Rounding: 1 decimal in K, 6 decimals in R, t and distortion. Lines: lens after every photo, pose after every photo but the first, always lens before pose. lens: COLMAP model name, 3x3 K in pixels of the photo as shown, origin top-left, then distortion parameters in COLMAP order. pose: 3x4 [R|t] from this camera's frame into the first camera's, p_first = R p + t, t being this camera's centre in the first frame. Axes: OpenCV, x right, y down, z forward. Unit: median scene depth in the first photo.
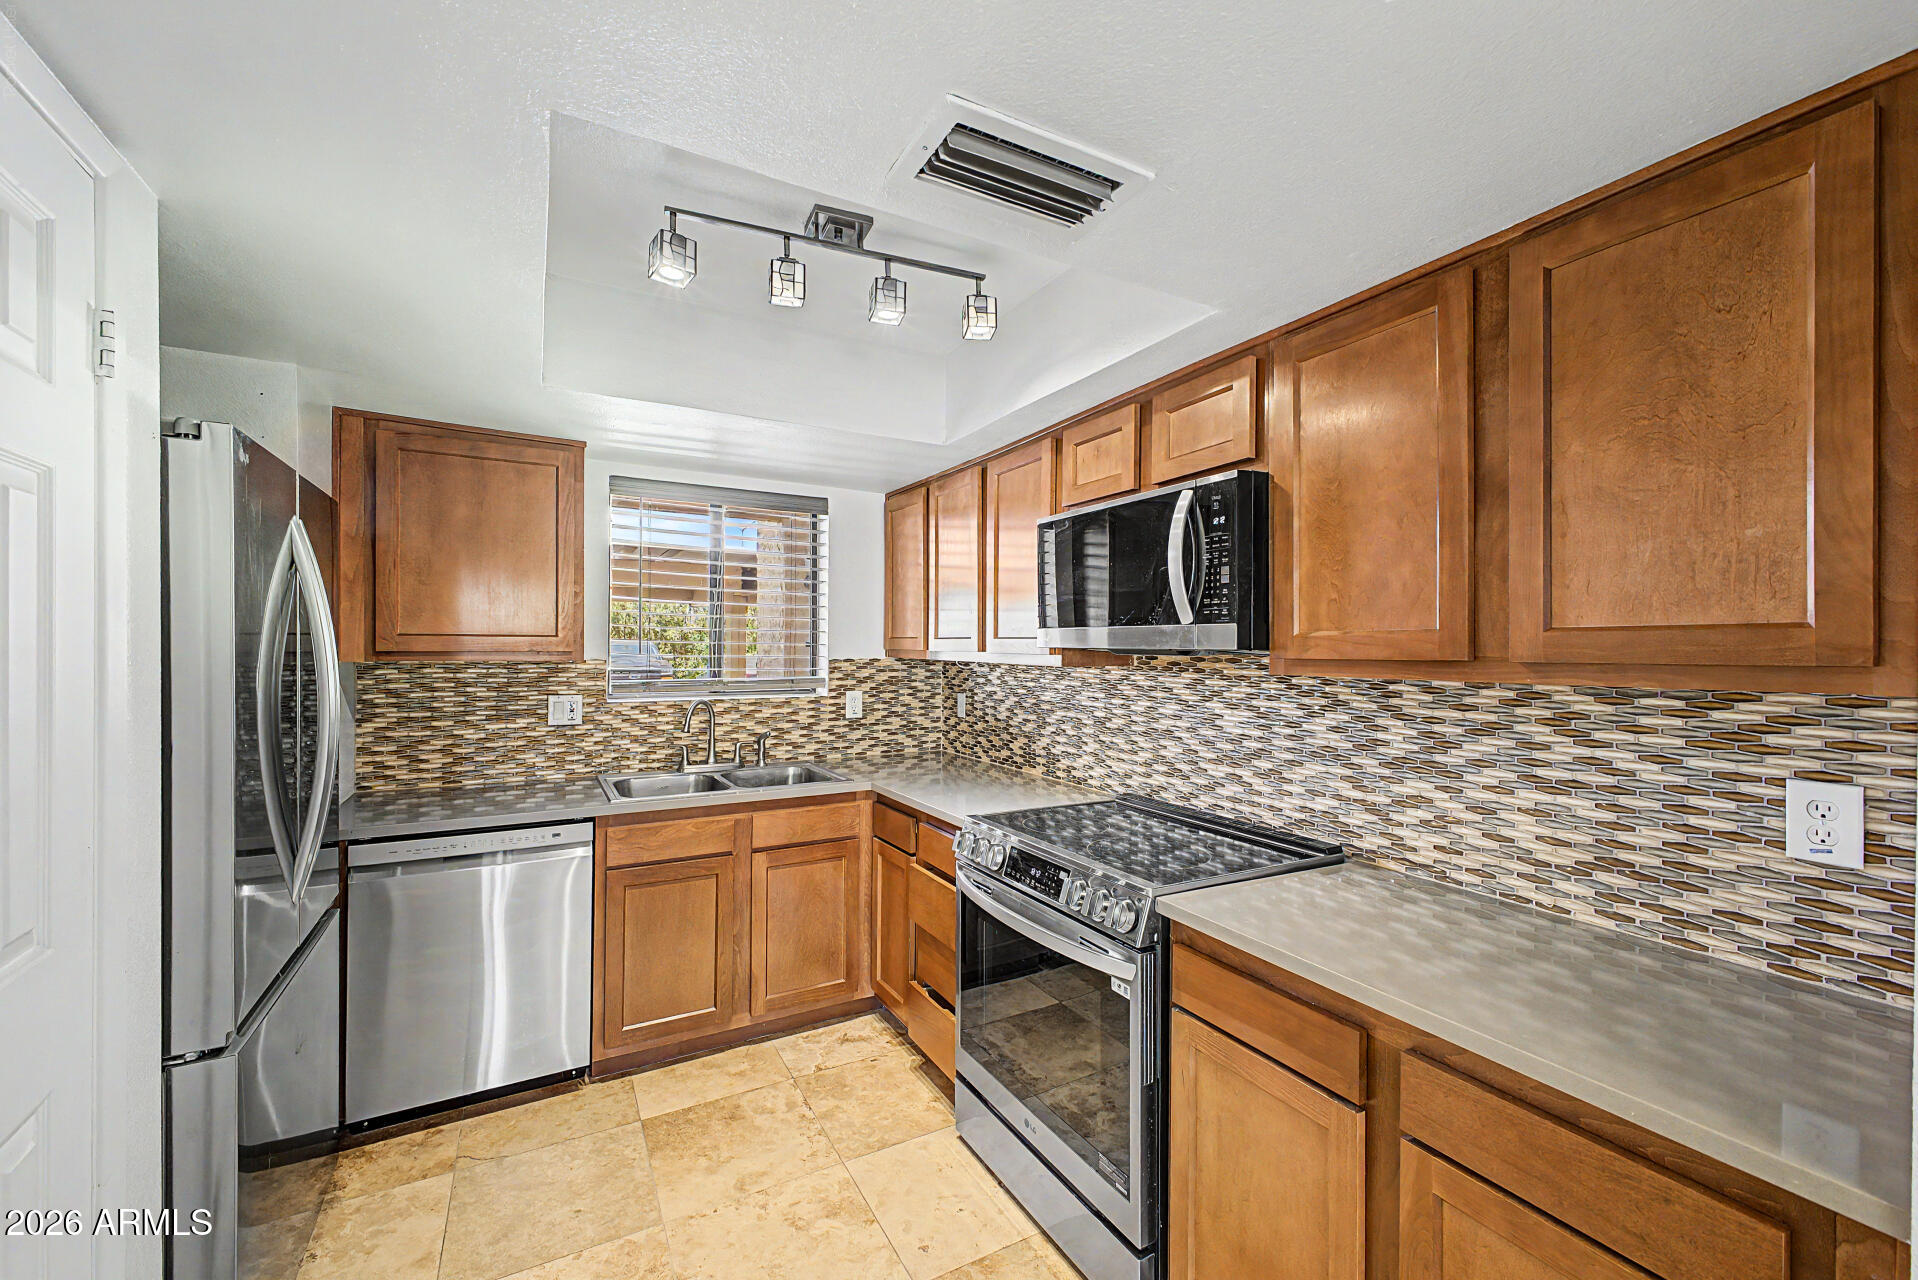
lens RADIAL K [[761.4, 0, 960.0], [0, 761.4, 647.5], [0, 0, 1]] dist [0.003943, 0.000109]
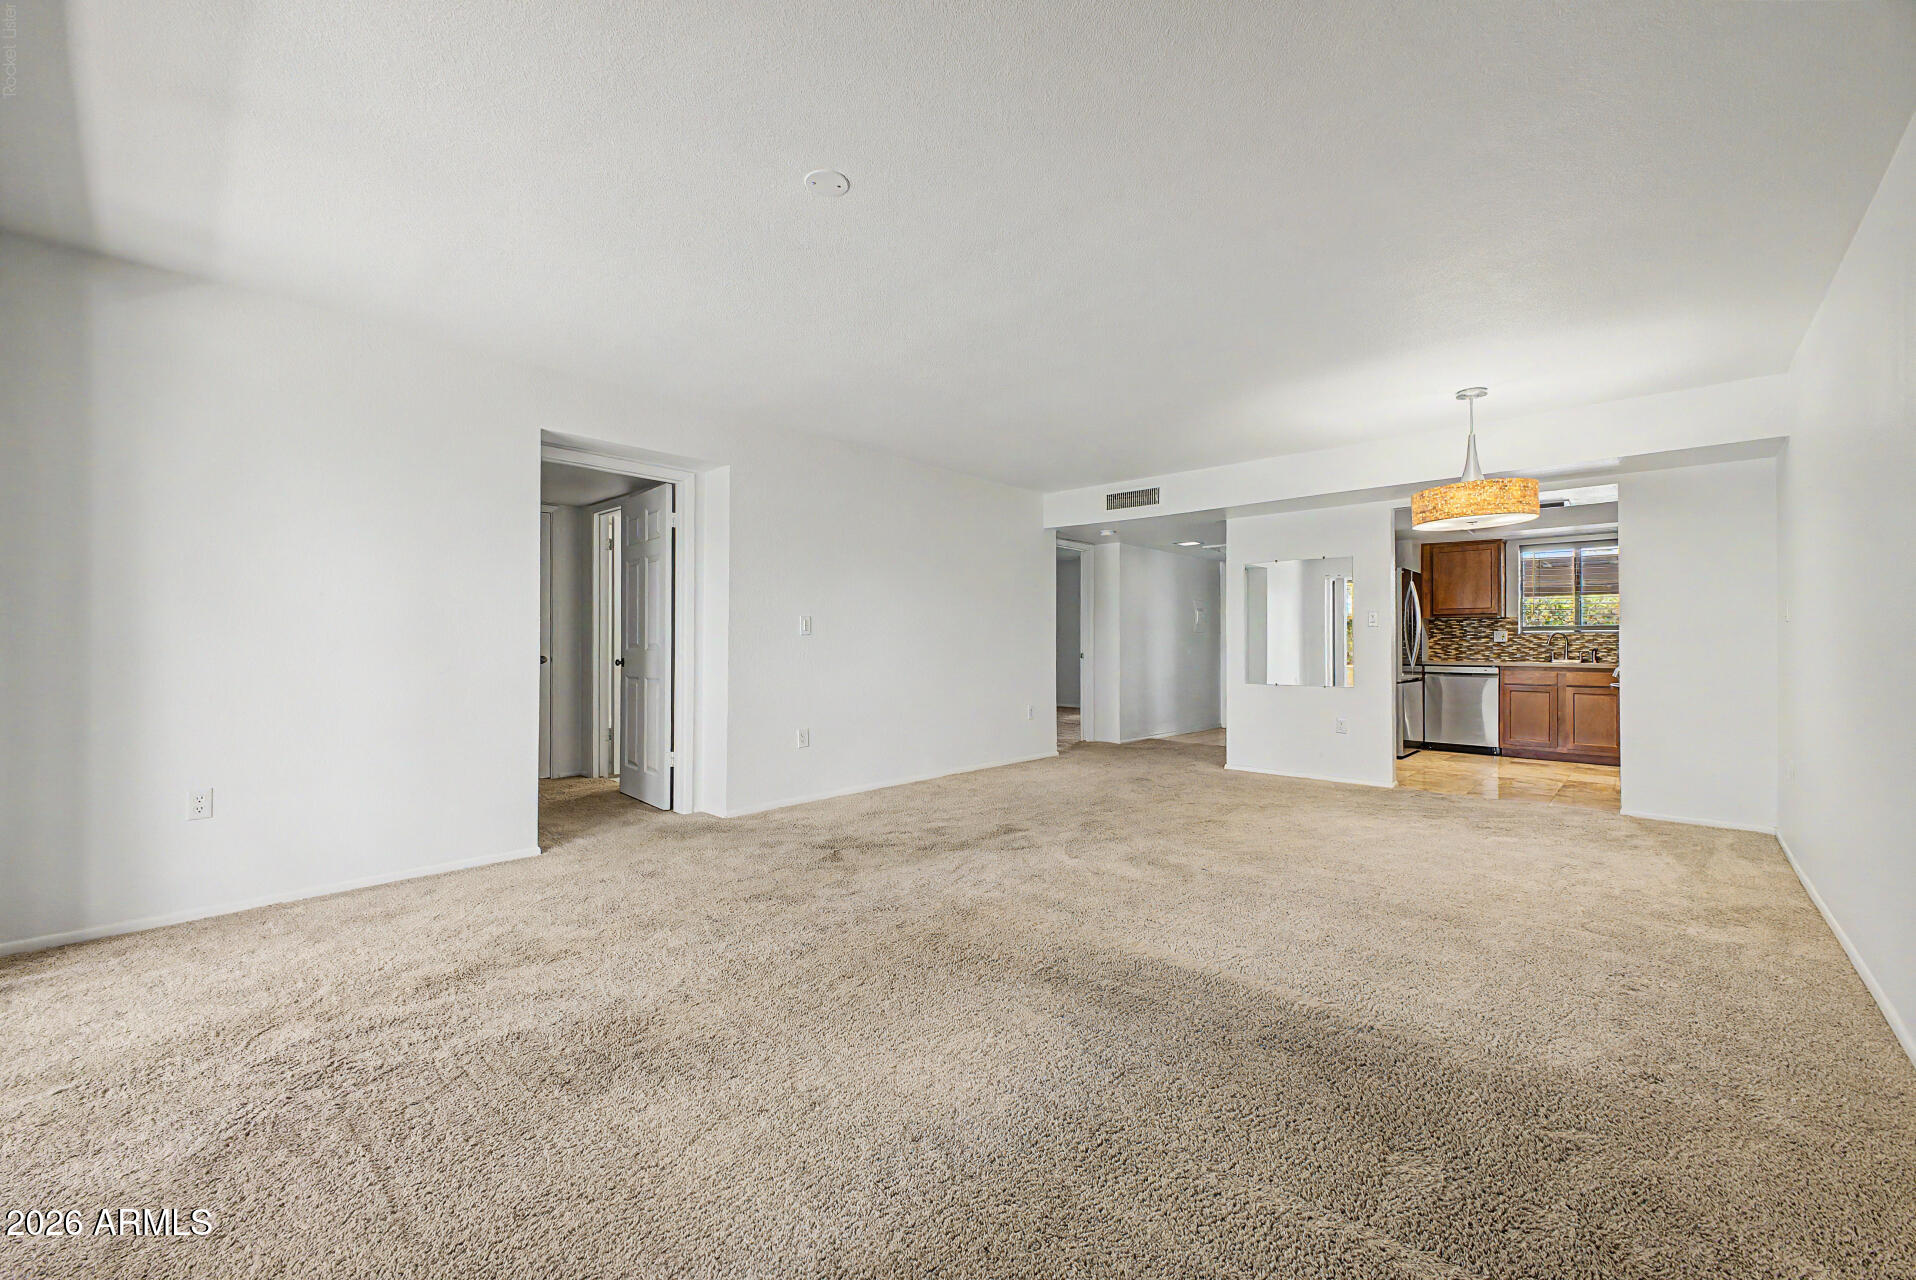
lens RADIAL K [[760.6, 0, 953.6], [0, 760.6, 647.1], [0, 0, 1]] dist [0.003943, 0.000109]
pose [[0.310231, 0.004069, -0.950653, 1.532019], [-0.004696, 0.999985, 0.002748, 0.131338], [0.950650, 0.003612, 0.310245, -1.772118]]
